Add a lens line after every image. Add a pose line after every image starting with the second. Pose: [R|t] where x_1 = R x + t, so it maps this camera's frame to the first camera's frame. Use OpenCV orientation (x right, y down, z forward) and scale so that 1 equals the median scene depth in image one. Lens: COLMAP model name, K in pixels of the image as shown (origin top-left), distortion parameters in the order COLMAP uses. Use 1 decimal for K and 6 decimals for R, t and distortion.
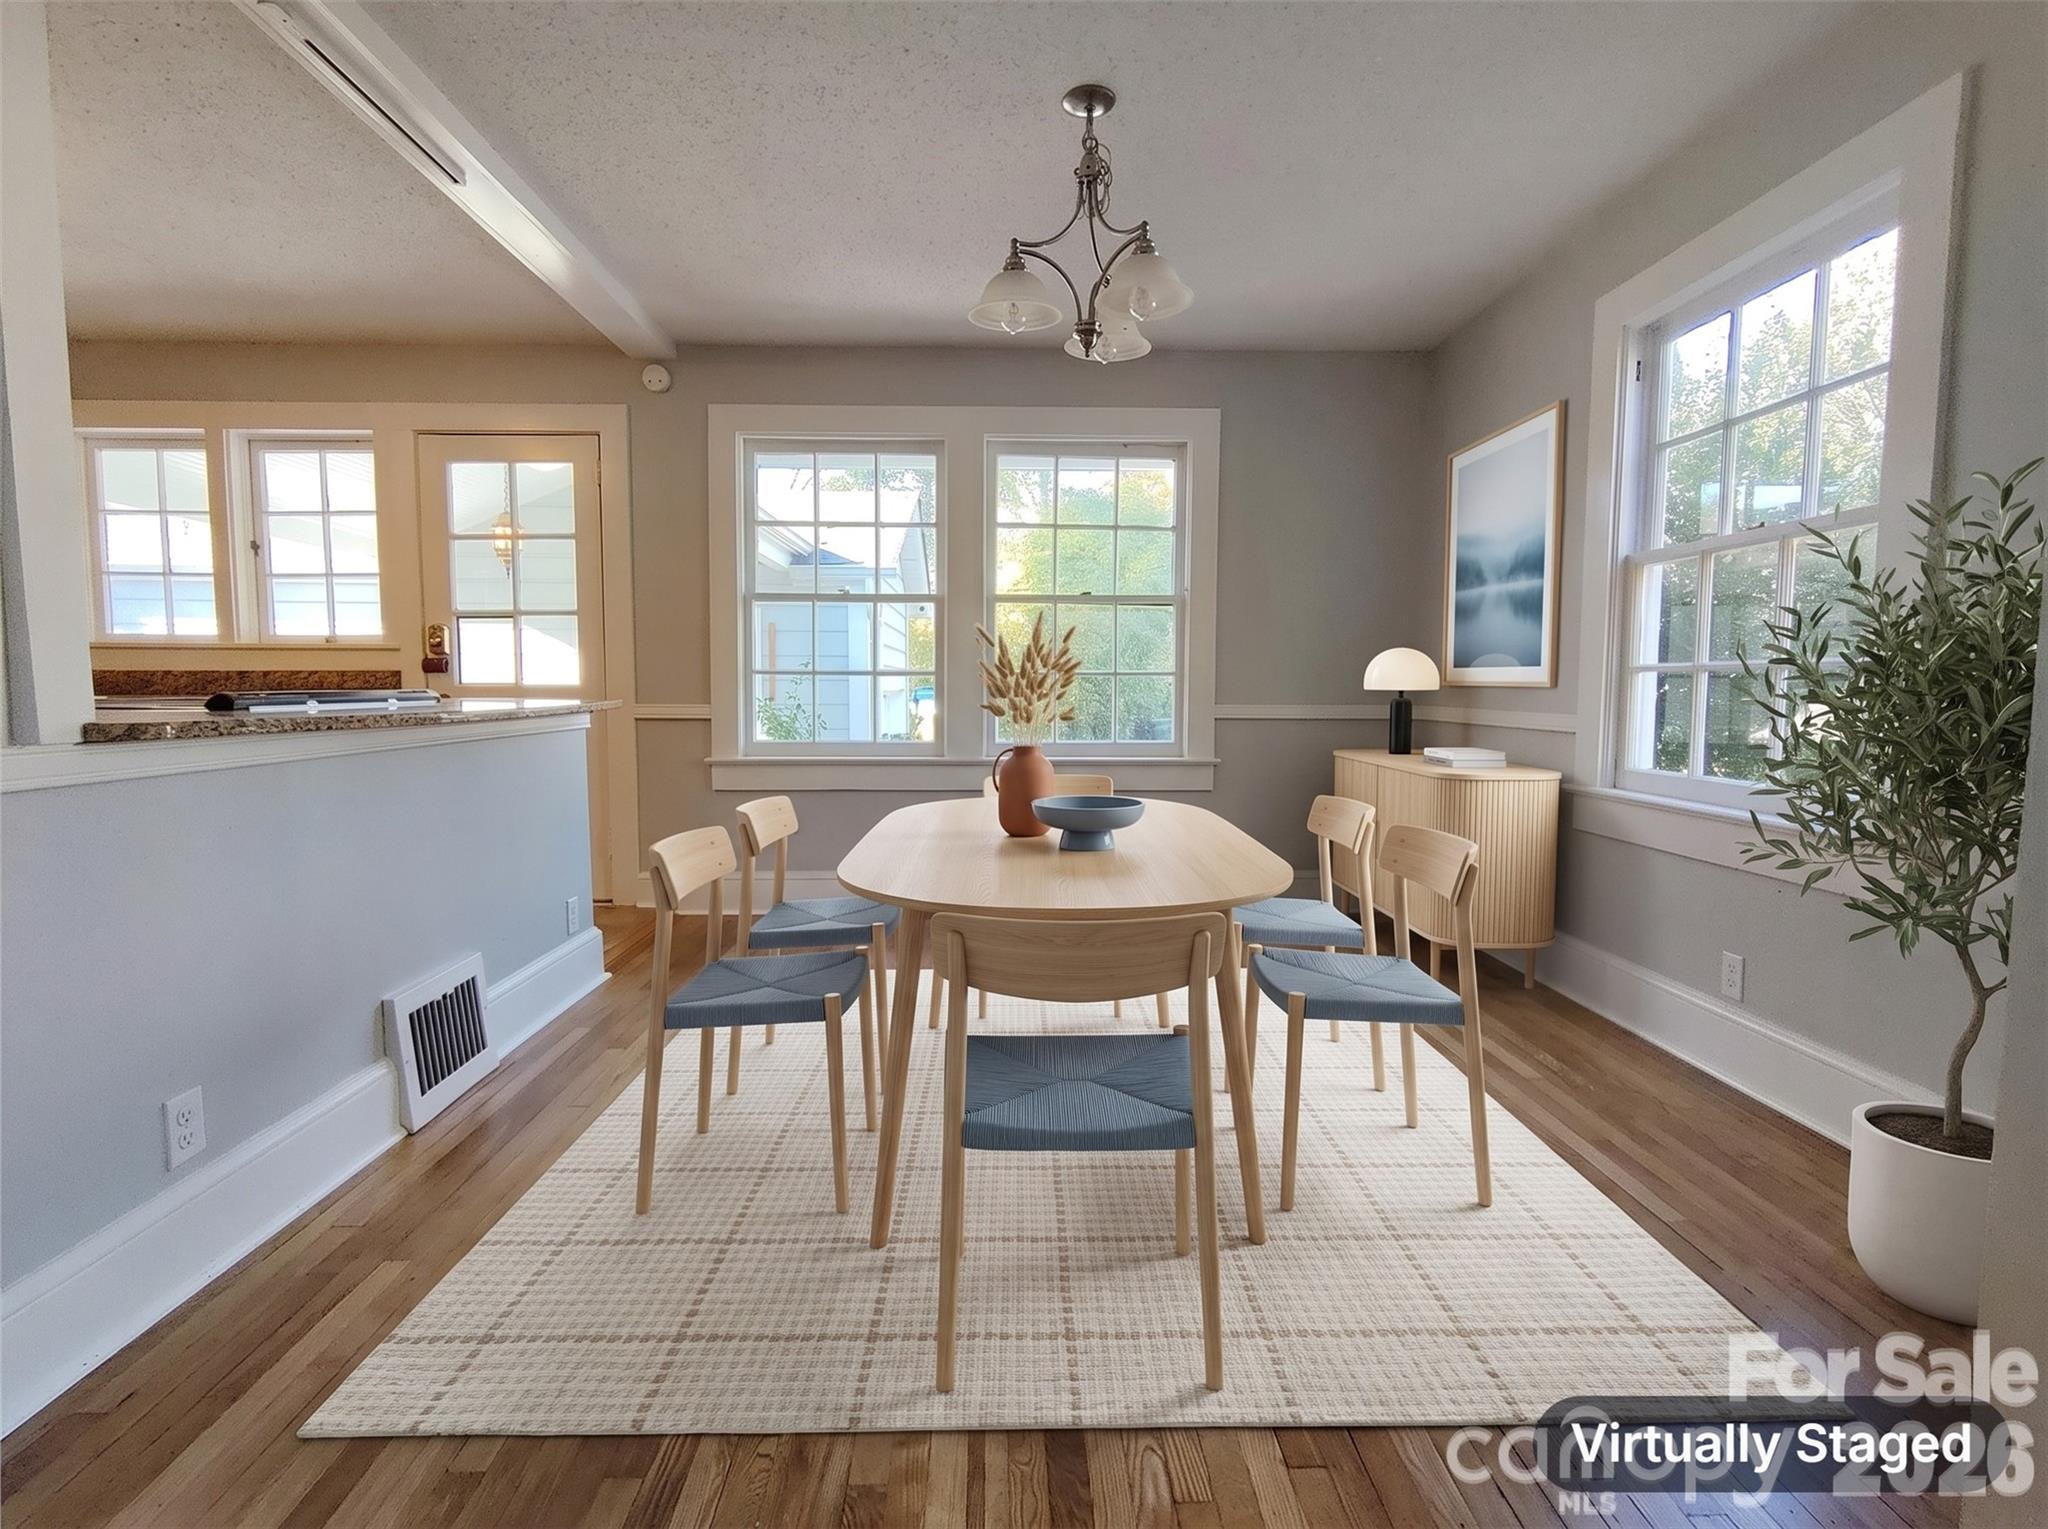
lens RADIAL K [[952.1, 0, 1027.4], [0, 952.1, 760.1], [0, 0, 1]] dist [-0.013555, 0.004158]
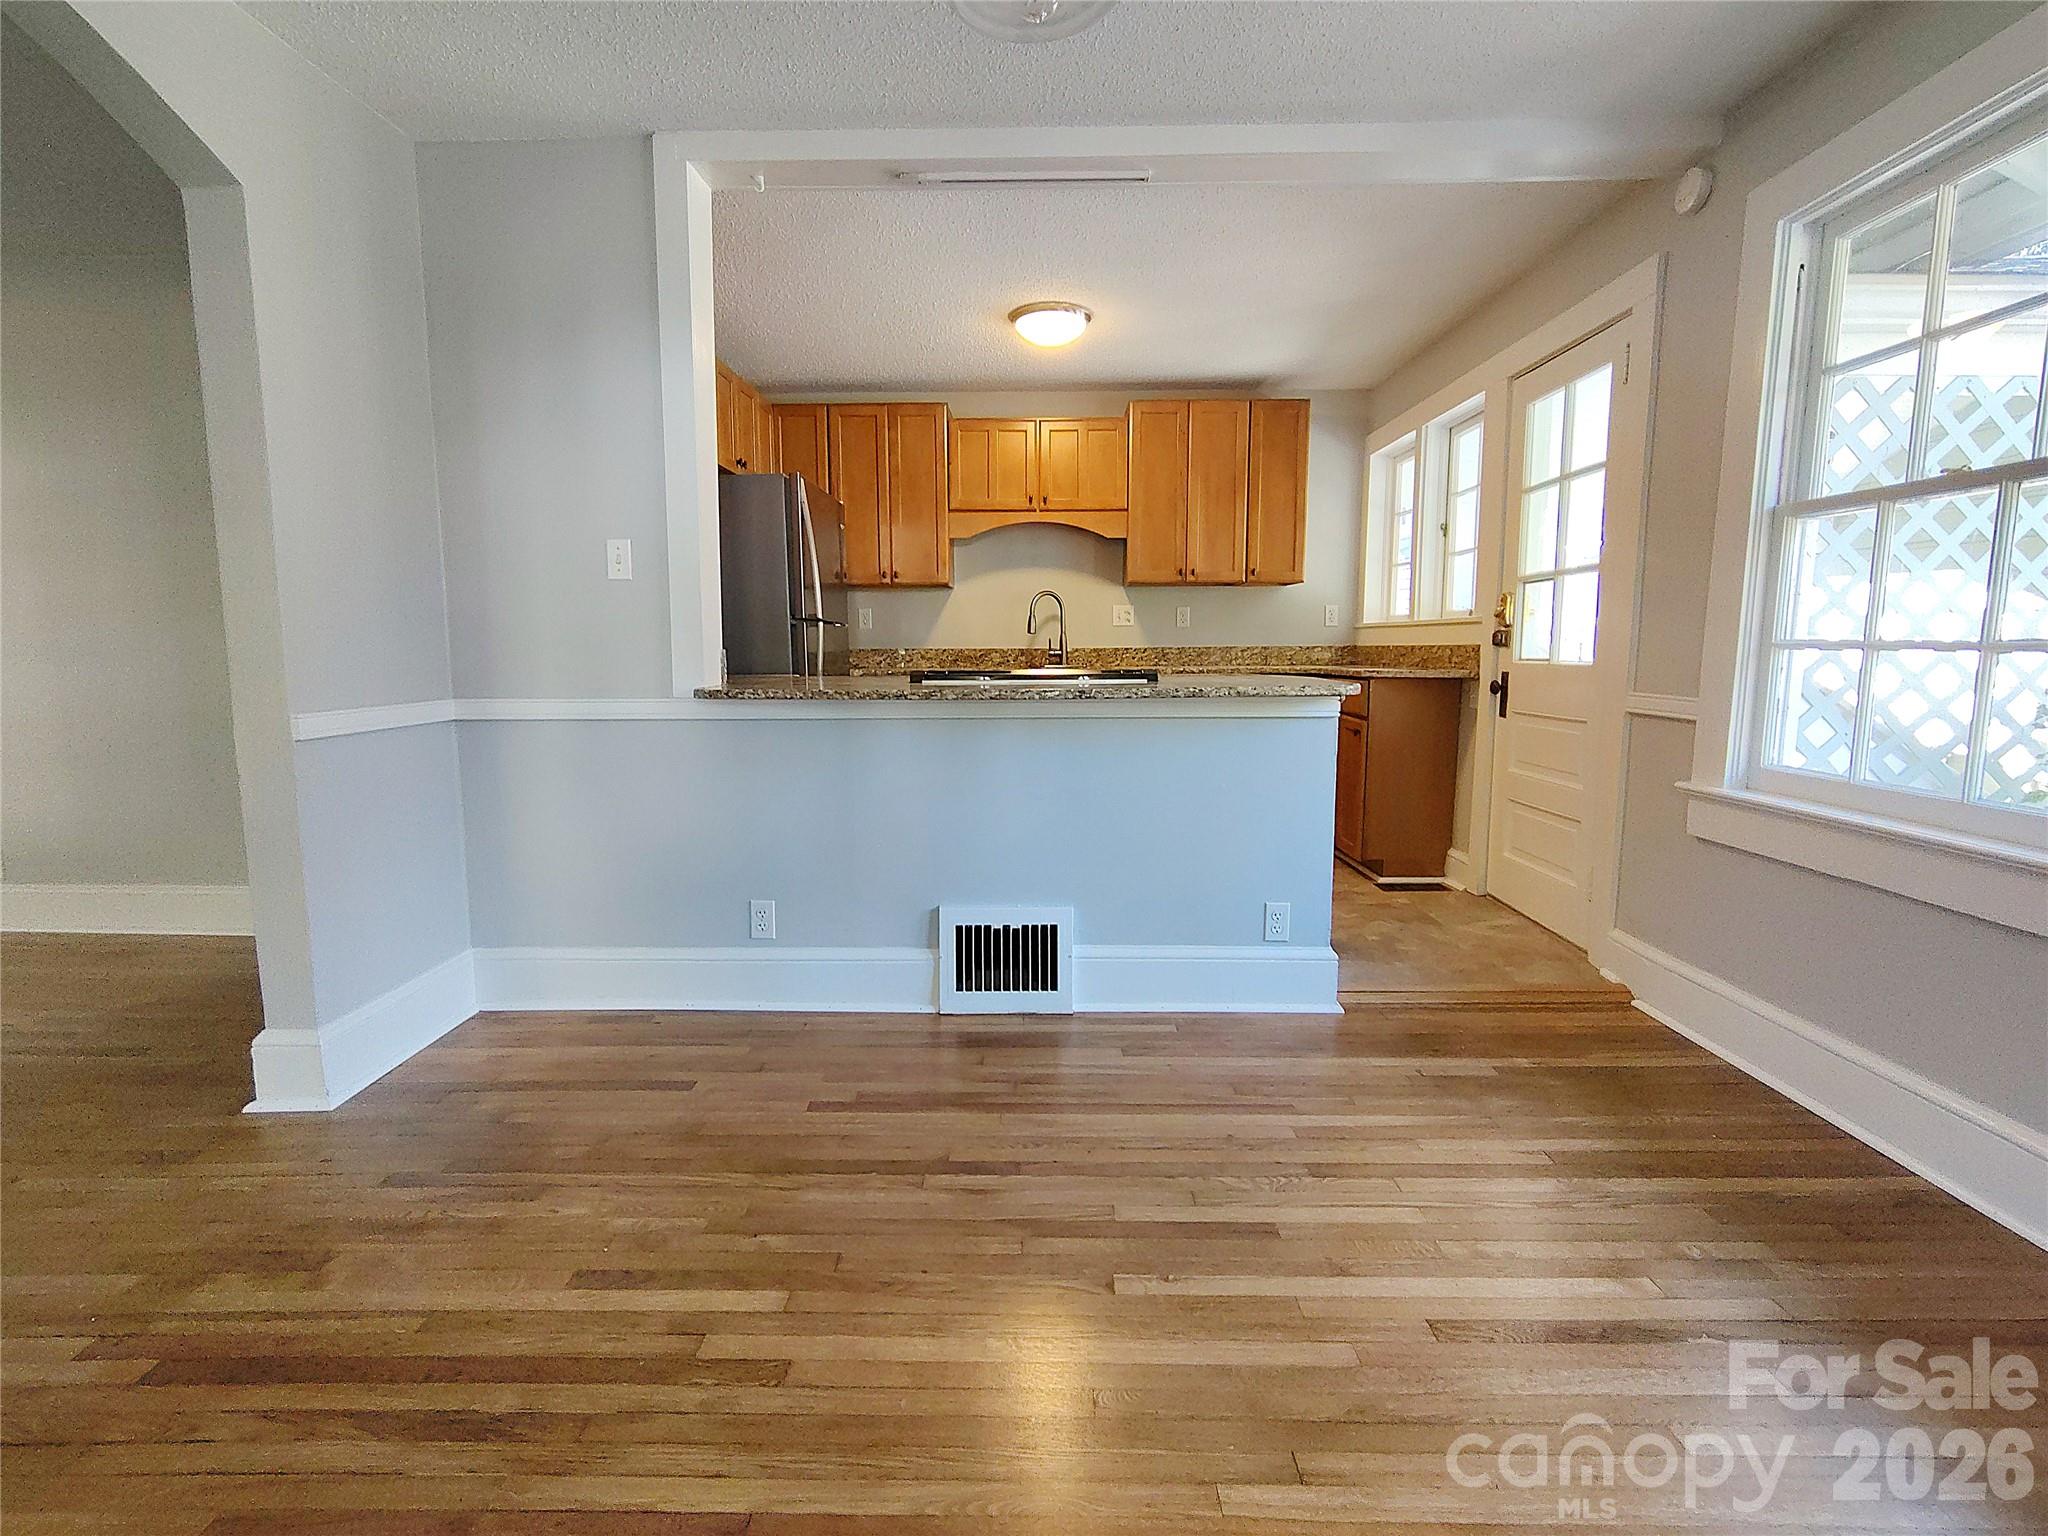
lens RADIAL K [[960.8, 0, 1018.0], [0, 960.8, 766.0], [0, 0, 1]] dist [-0.011904, 0.004479]
pose [[-0.056496, 0.121829, -0.990942, 0.636934], [-0.075110, 0.989196, 0.125896, -0.121170], [0.995574, 0.081542, -0.046735, 1.188079]]
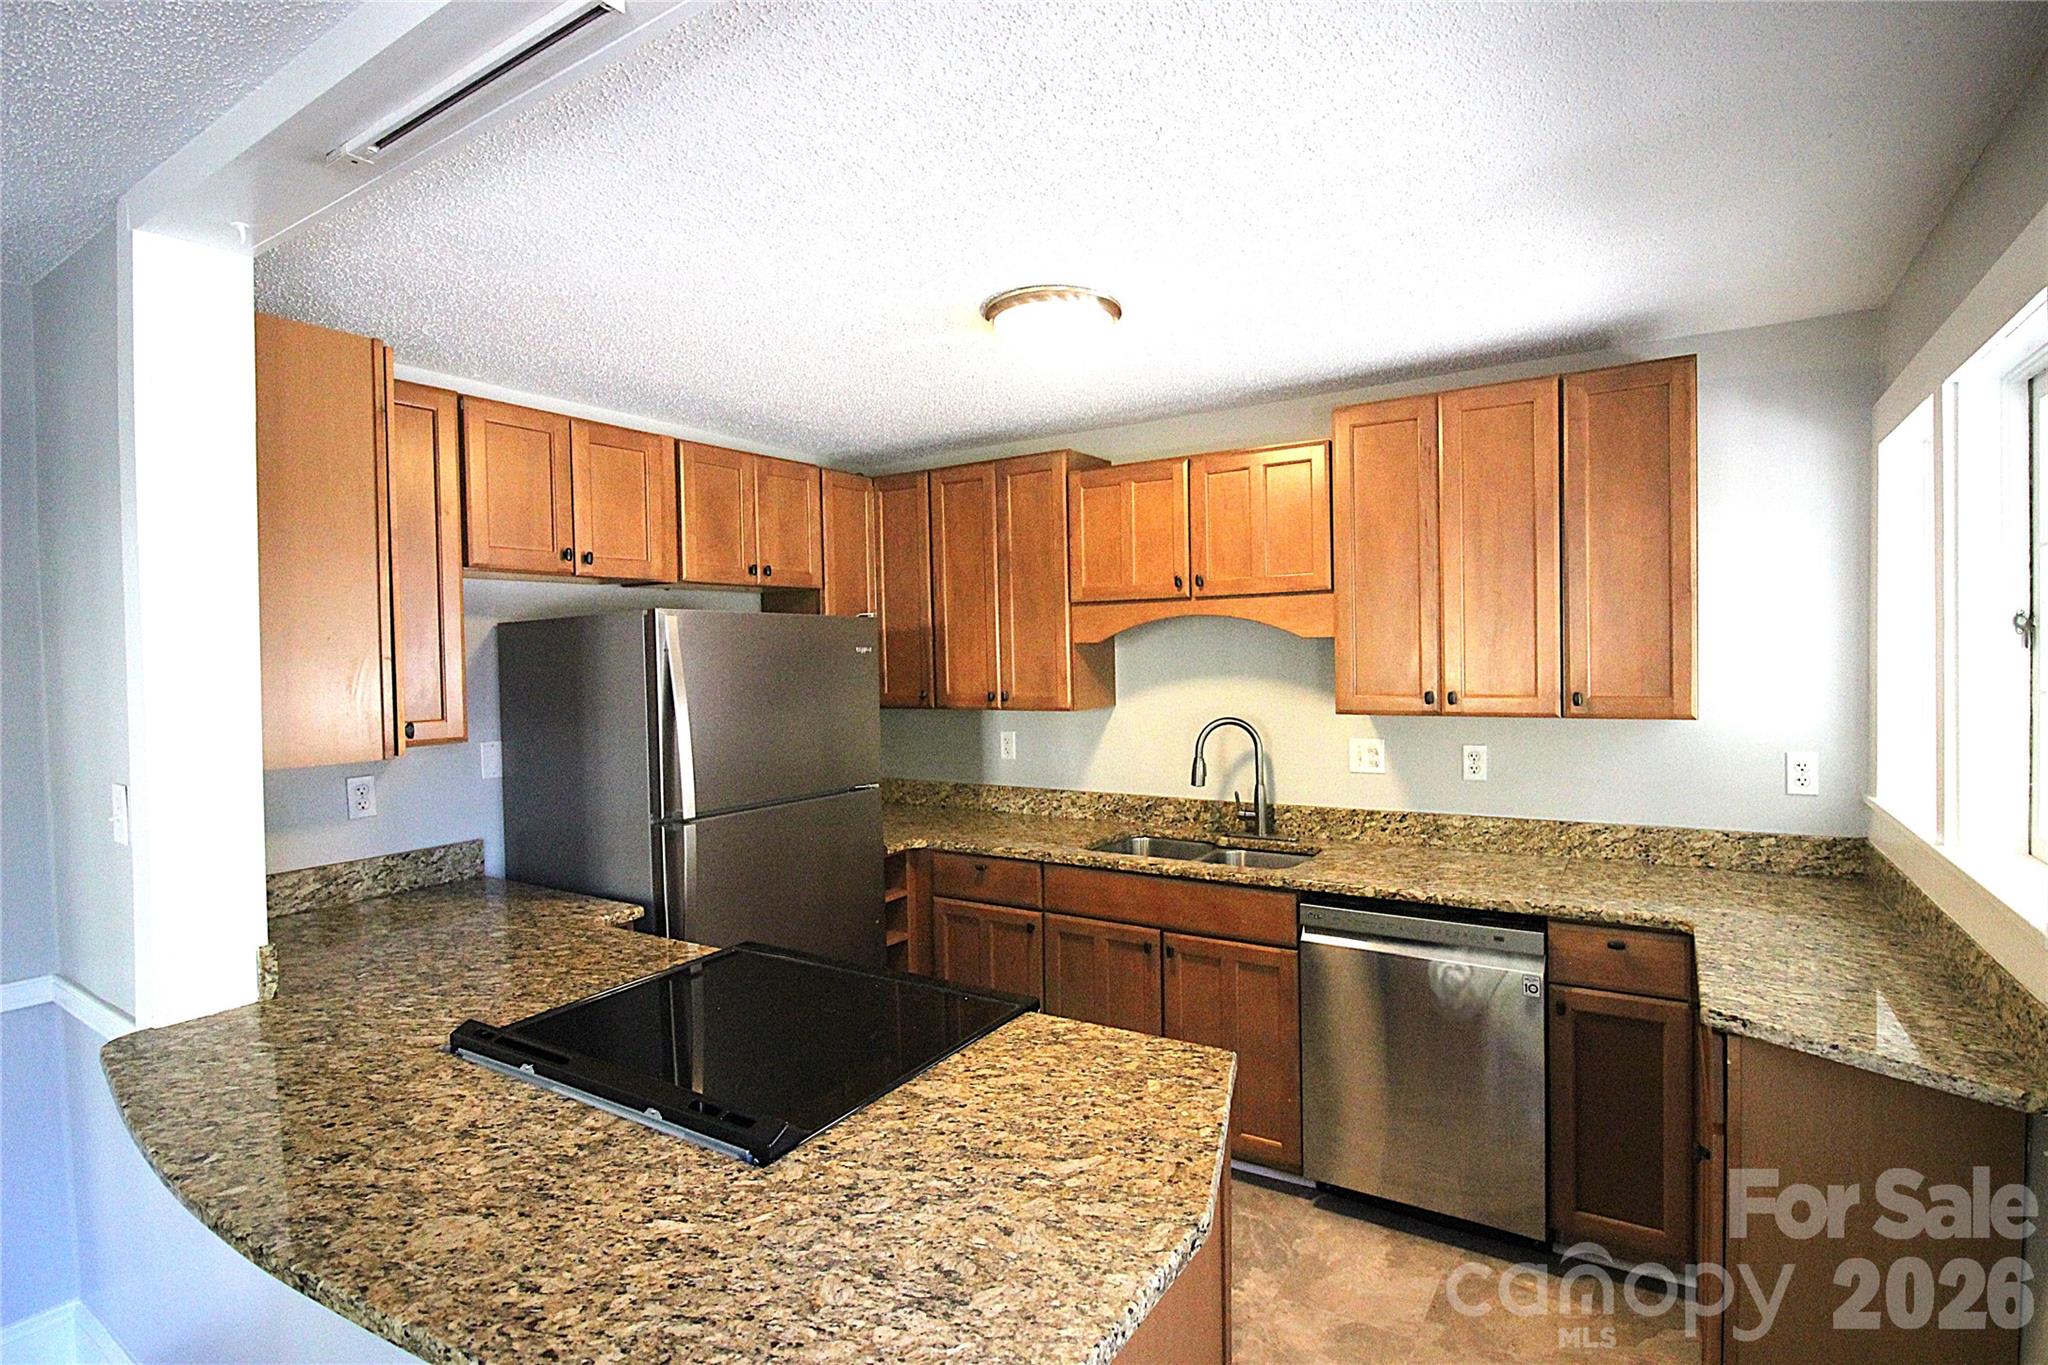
lens RADIAL K [[1001.1, 0, 1043.4], [0, 1001.1, 685.5], [0, 0, 1]] dist [-0.000553, -0.000116]
pose [[-0.569036, 0.029467, -0.821785, -0.387510], [-0.049611, 0.996307, 0.070078, -0.416815], [0.820815, 0.080647, -0.565472, 1.789848]]
